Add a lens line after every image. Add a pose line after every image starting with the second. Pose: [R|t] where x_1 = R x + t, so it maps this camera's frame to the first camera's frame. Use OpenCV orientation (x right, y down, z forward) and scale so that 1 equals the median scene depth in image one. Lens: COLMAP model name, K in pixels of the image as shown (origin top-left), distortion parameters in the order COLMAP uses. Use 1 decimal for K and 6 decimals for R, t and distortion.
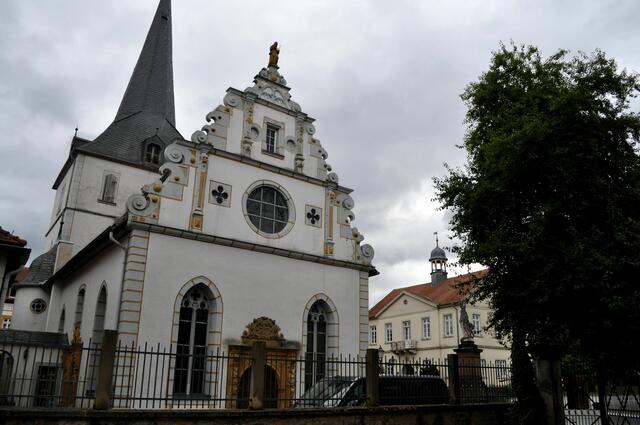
lens RADIAL K [[525.8, 0, 321.7], [0, 525.8, 213.5], [0, 0, 1]] dist [-0.098758, 0.021036]
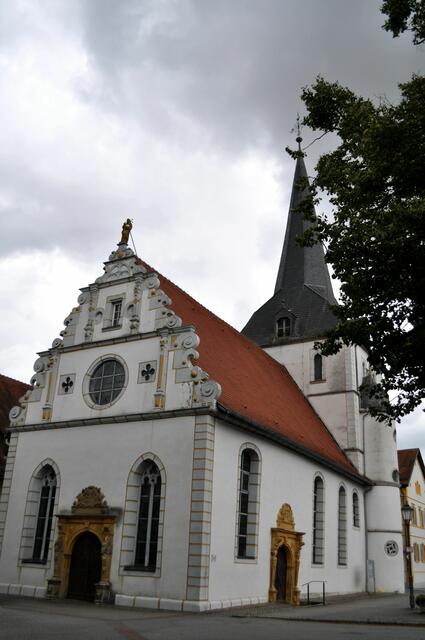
lens RADIAL K [[560.5, 0, 212.7], [0, 560.5, 320.6], [0, 0, 1]] dist [-0.105228, -0.000798]
pose [[0.411054, -0.360291, -0.837392, 0.988069], [0.261972, 0.926524, -0.270045, 0.241370], [0.873158, -0.108370, 0.475237, 0.690503]]
